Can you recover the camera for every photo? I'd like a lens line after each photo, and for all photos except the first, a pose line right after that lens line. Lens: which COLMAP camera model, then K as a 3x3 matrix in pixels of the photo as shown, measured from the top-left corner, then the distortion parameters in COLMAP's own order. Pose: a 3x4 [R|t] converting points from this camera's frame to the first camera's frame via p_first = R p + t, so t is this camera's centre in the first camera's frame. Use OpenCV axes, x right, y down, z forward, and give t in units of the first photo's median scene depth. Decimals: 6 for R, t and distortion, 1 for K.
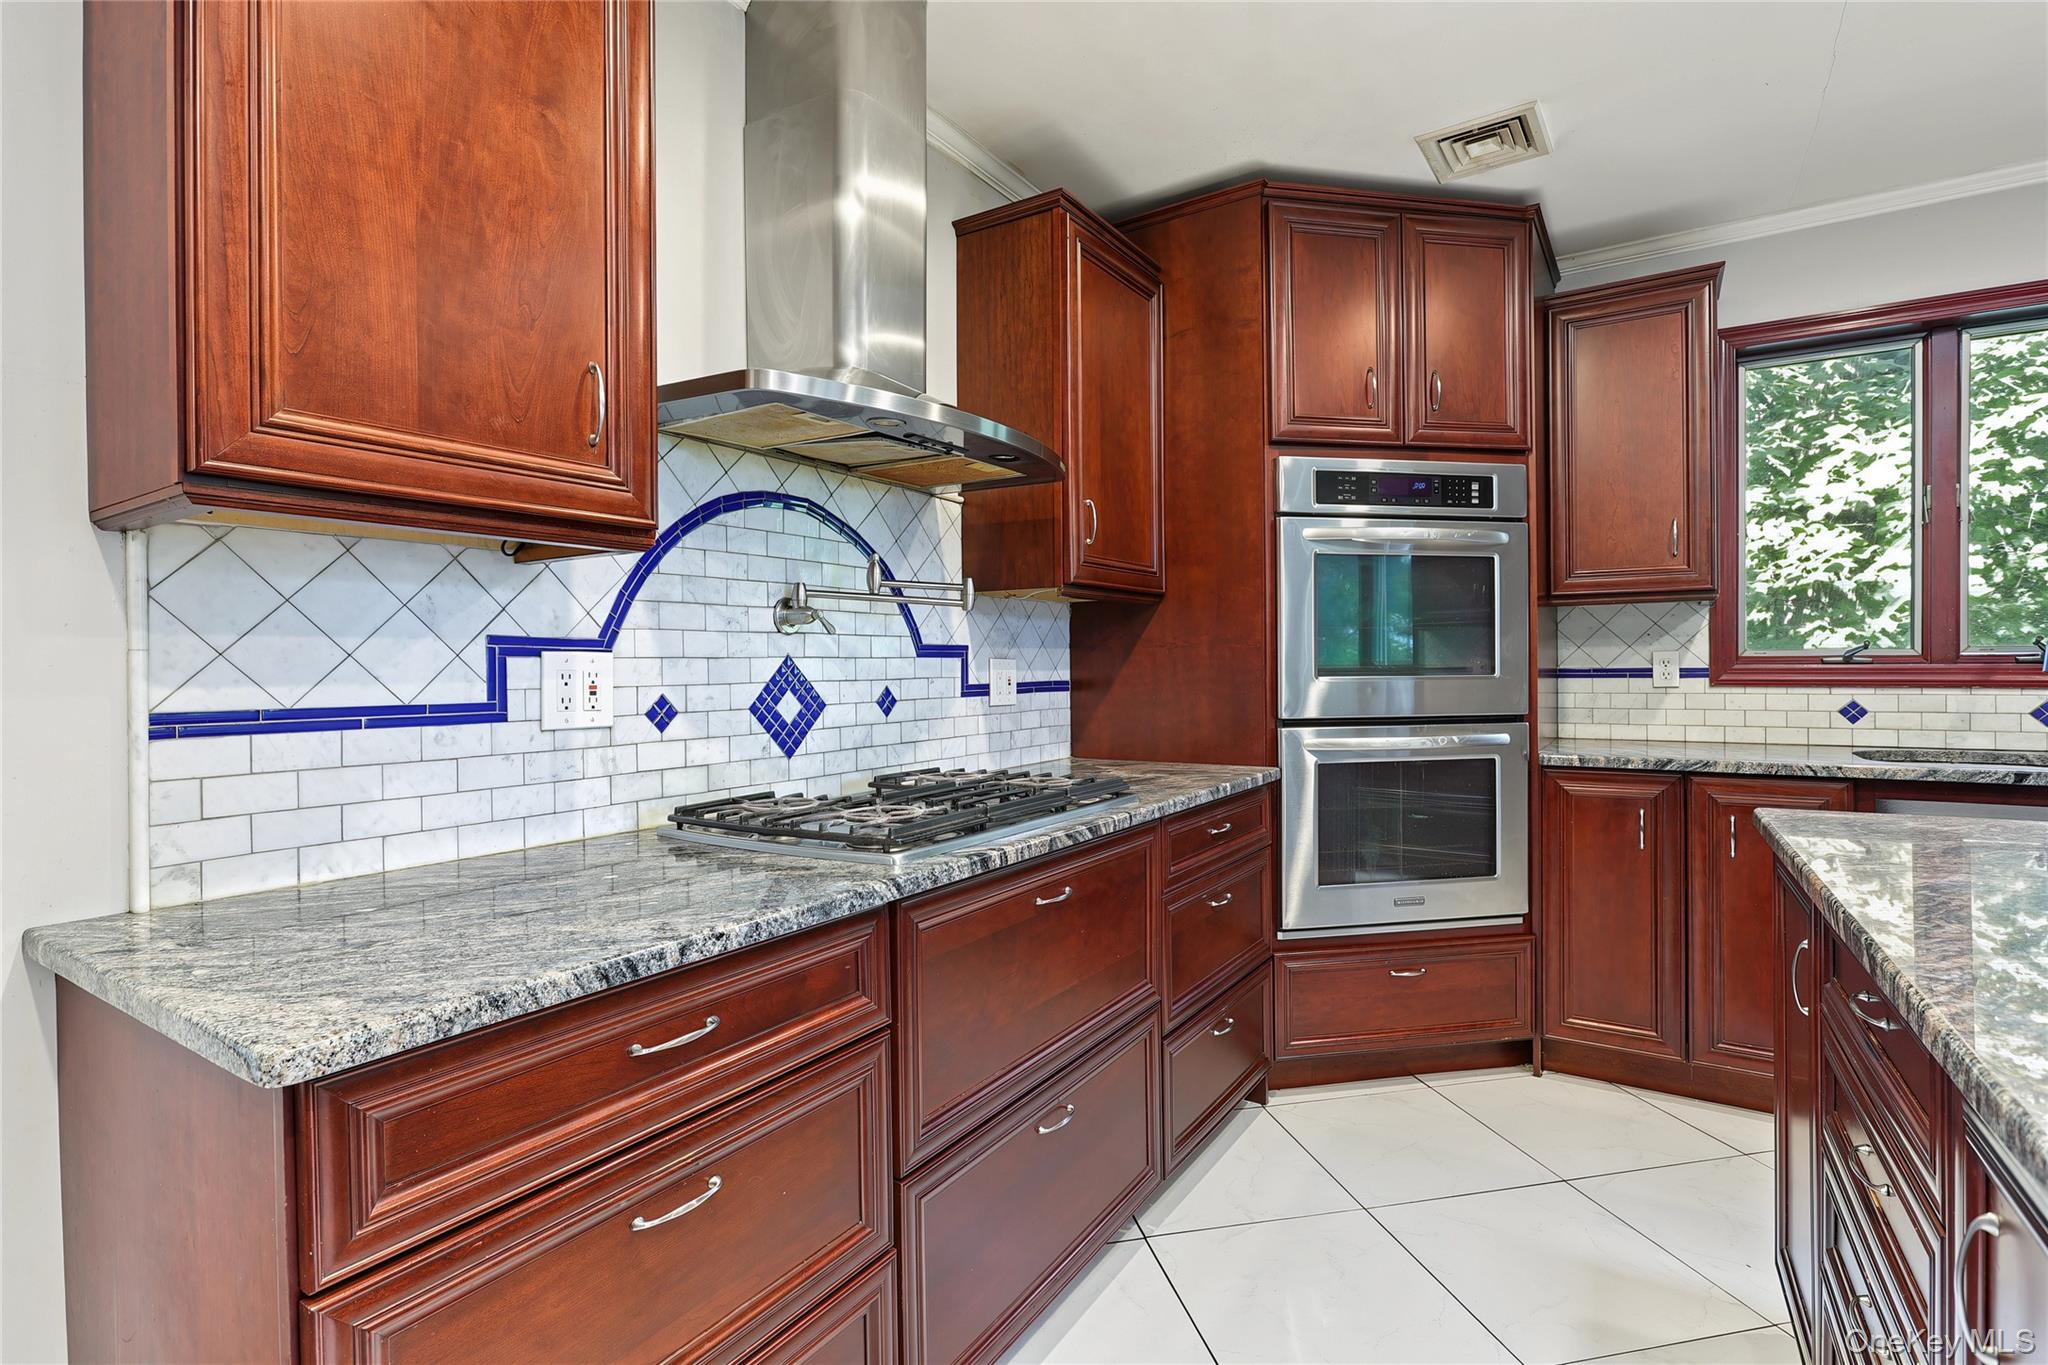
lens RADIAL K [[969.6, 0, 1016.5], [0, 969.6, 676.1], [0, 0, 1]] dist [-0.016385, 0.004724]
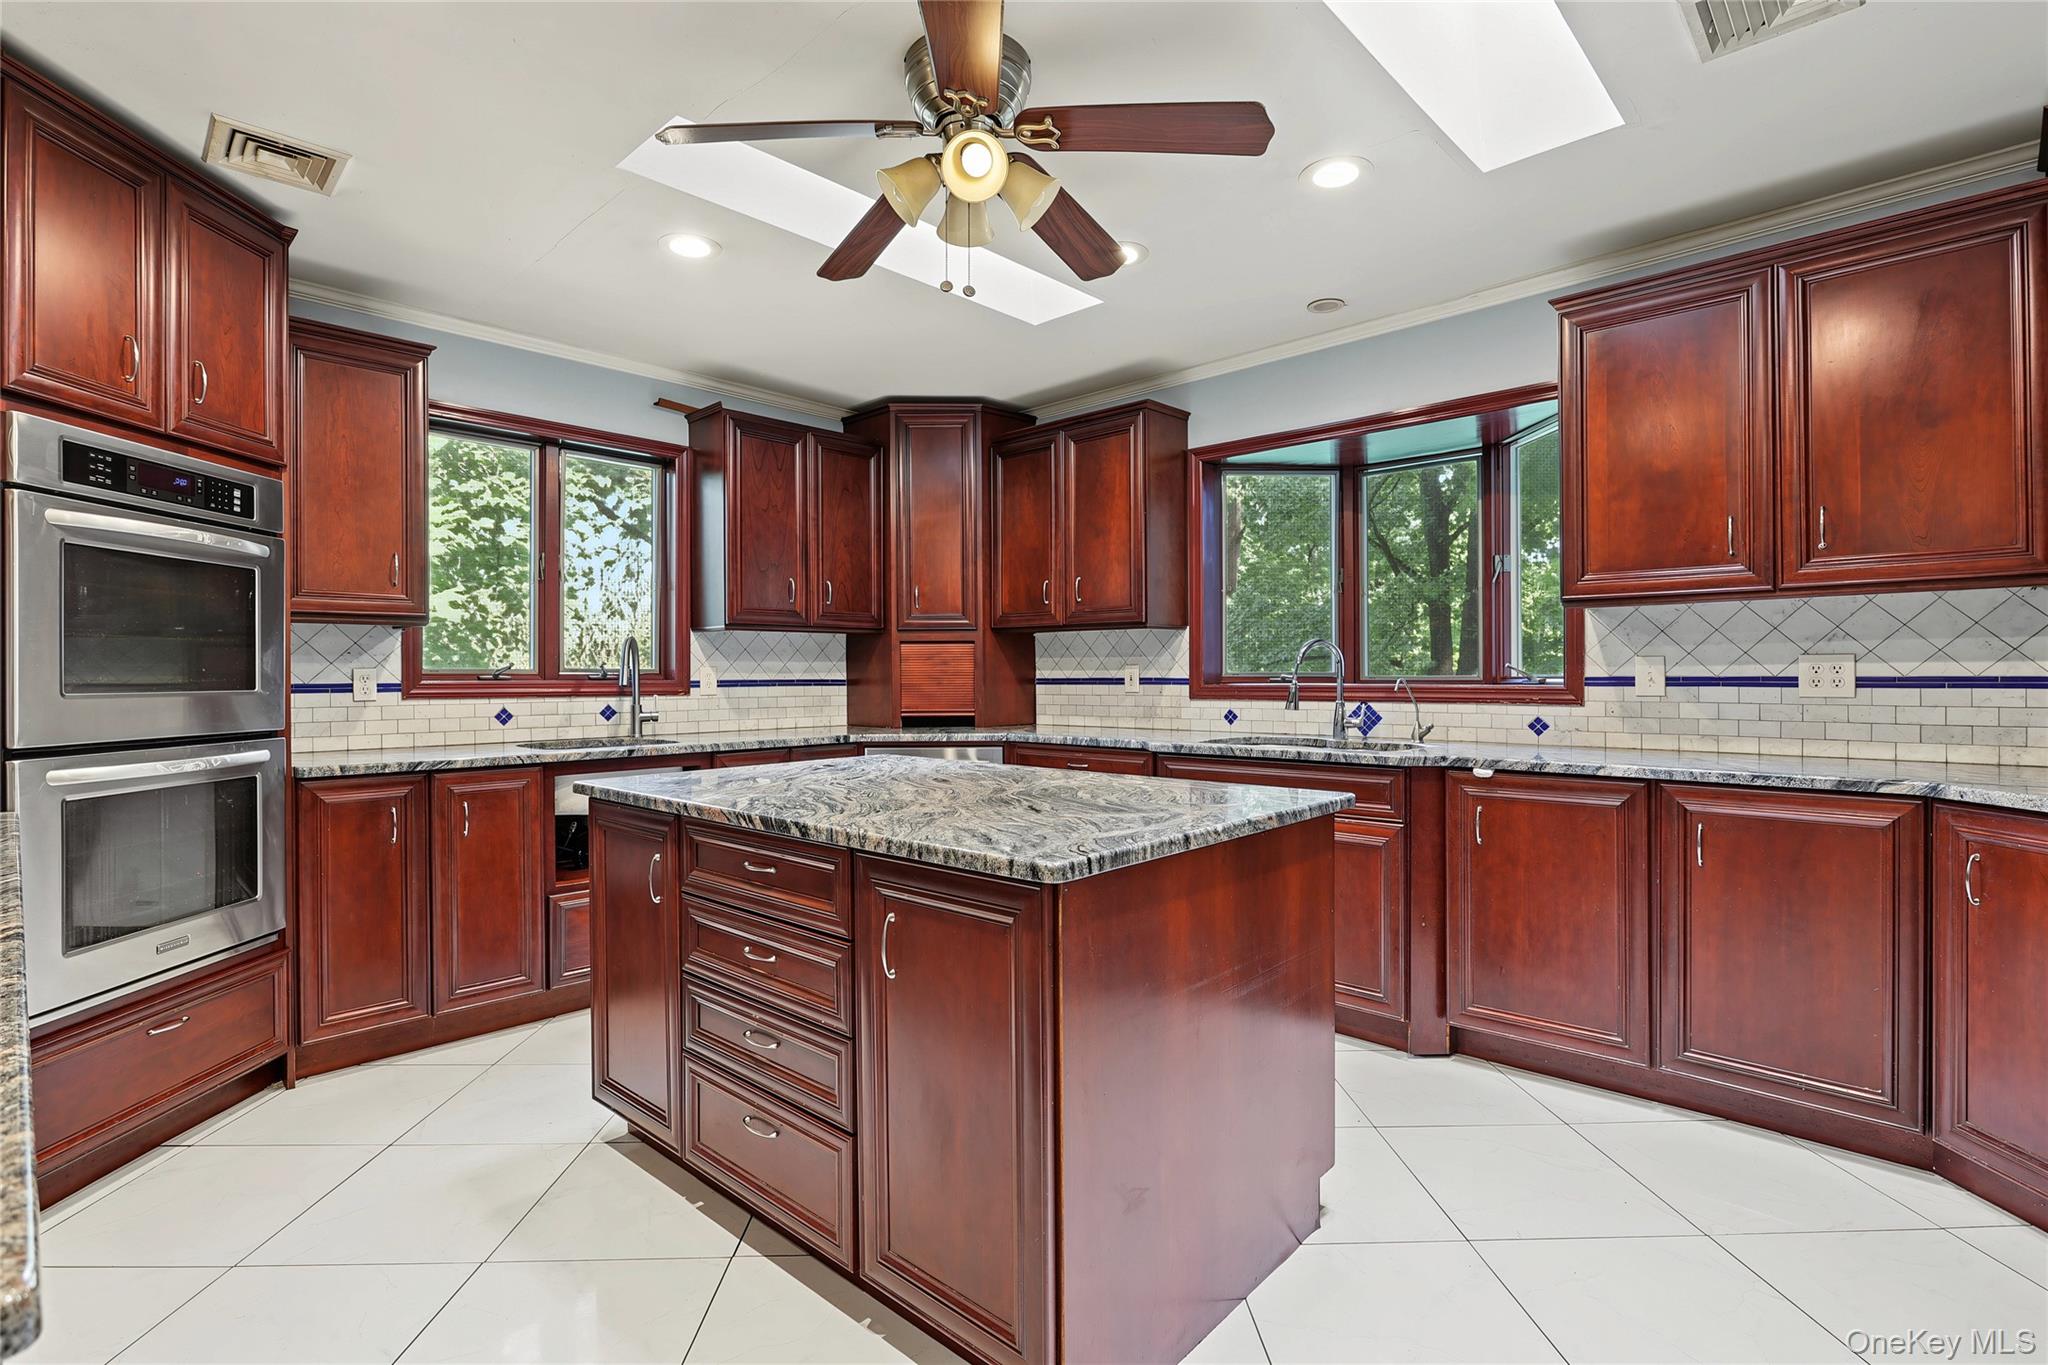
lens RADIAL K [[969.6, 0, 1017.0], [0, 969.6, 675.5], [0, 0, 1]] dist [-0.016385, 0.004724]
pose [[0.180111, 0.008385, 0.983611, -0.383977], [0.011449, 0.999878, -0.010620, 0.003514], [-0.983580, 0.013174, 0.179993, 0.081210]]
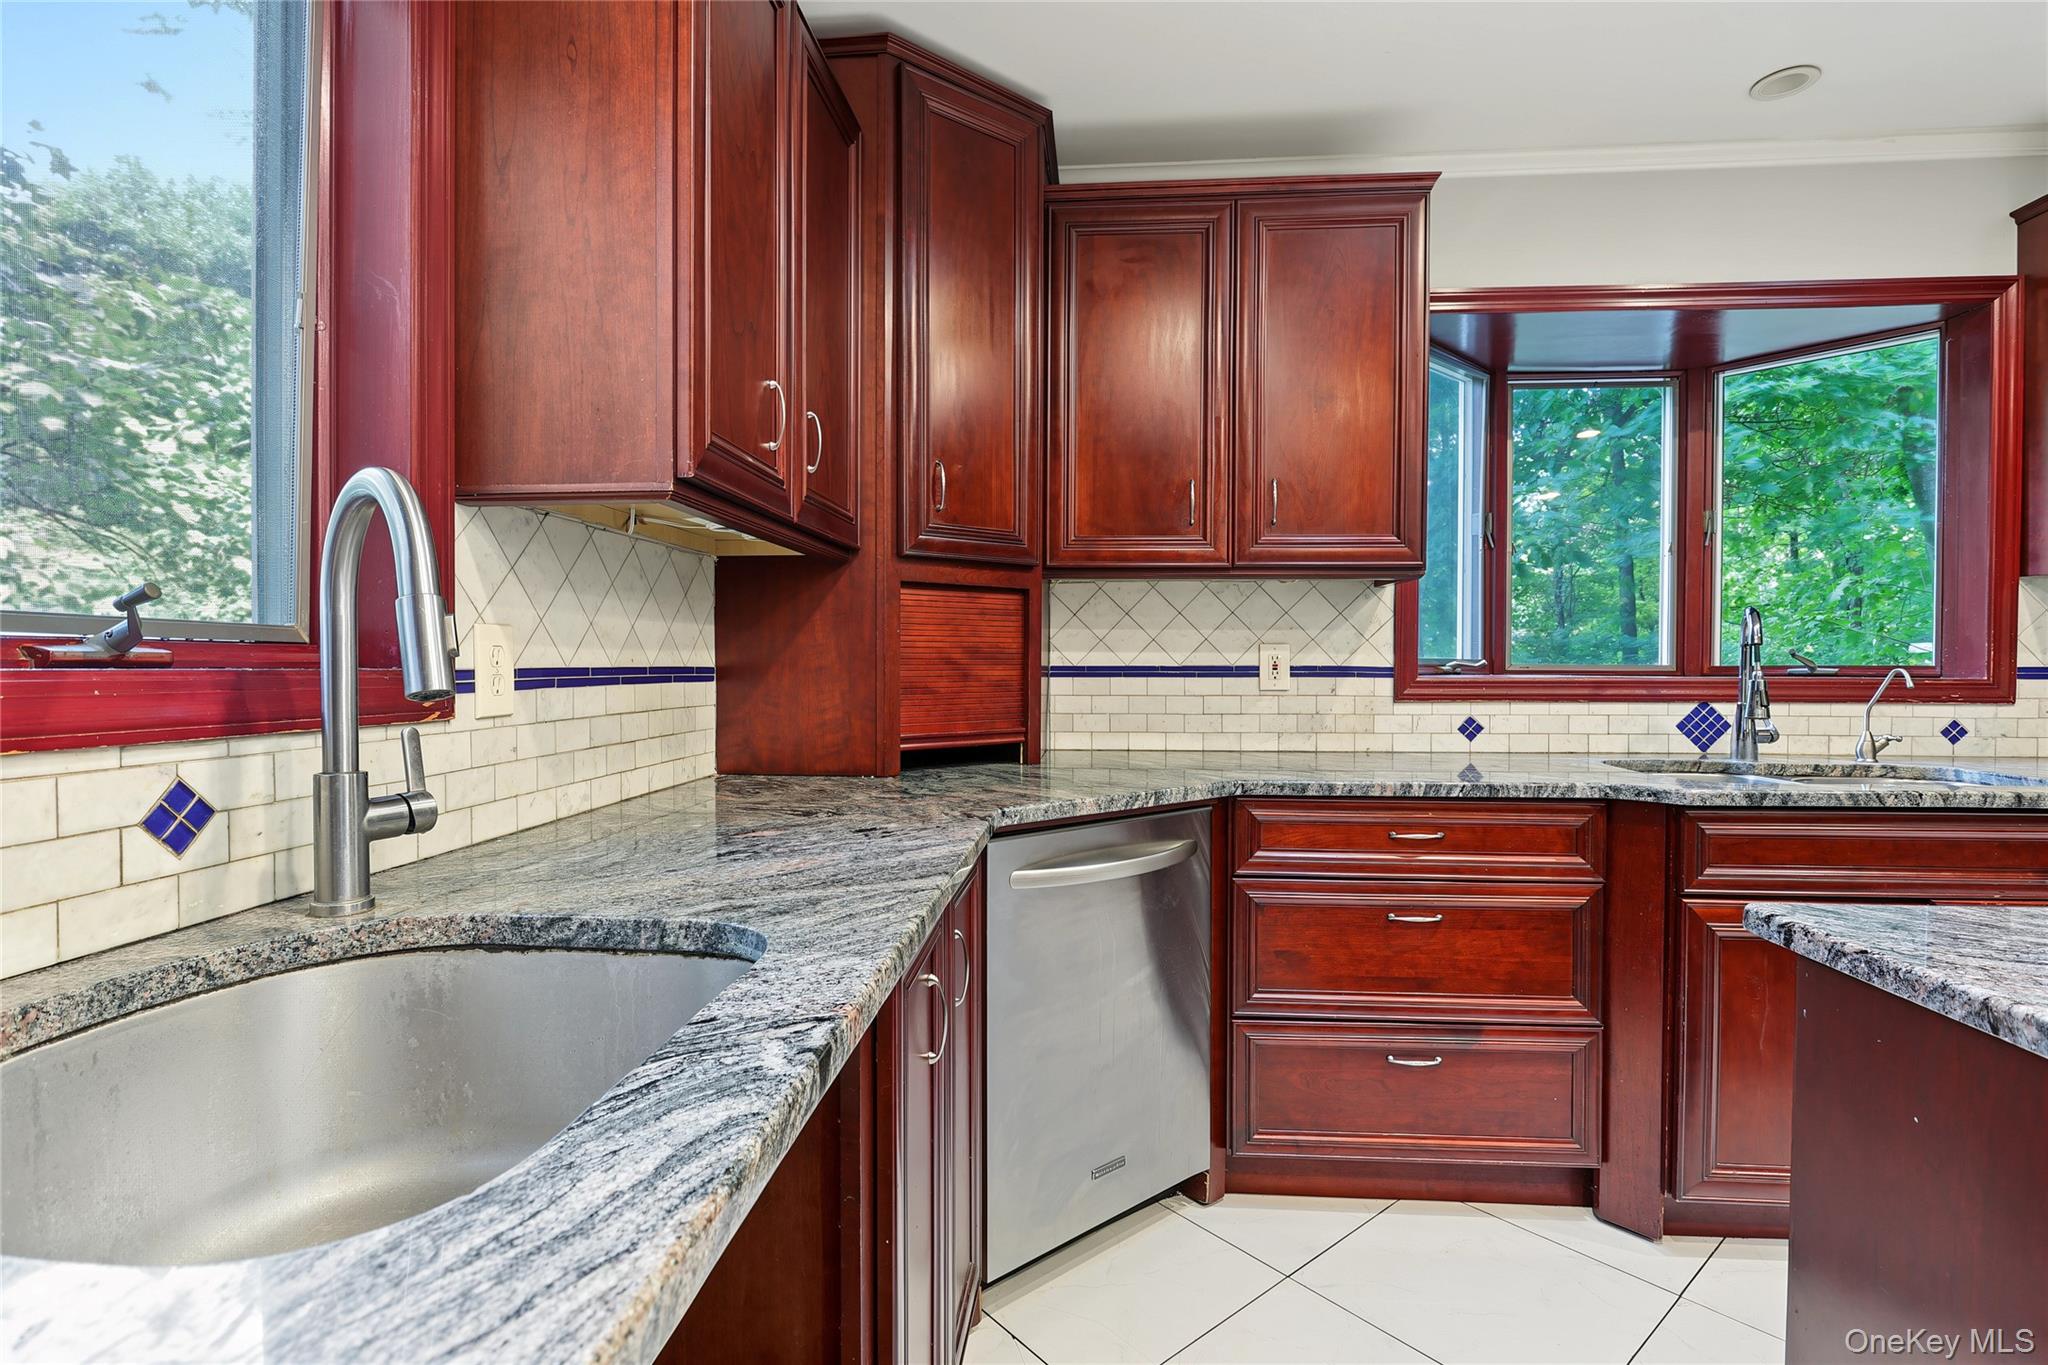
lens RADIAL K [[969.6, 0, 1016.3], [0, 969.6, 675.5], [0, 0, 1]] dist [-0.016385, 0.004724]
pose [[-0.473758, -0.002716, 0.880651, 0.733792], [0.010510, 0.999907, 0.008738, -0.011687], [-0.880592, 0.013396, -0.473685, 1.027705]]
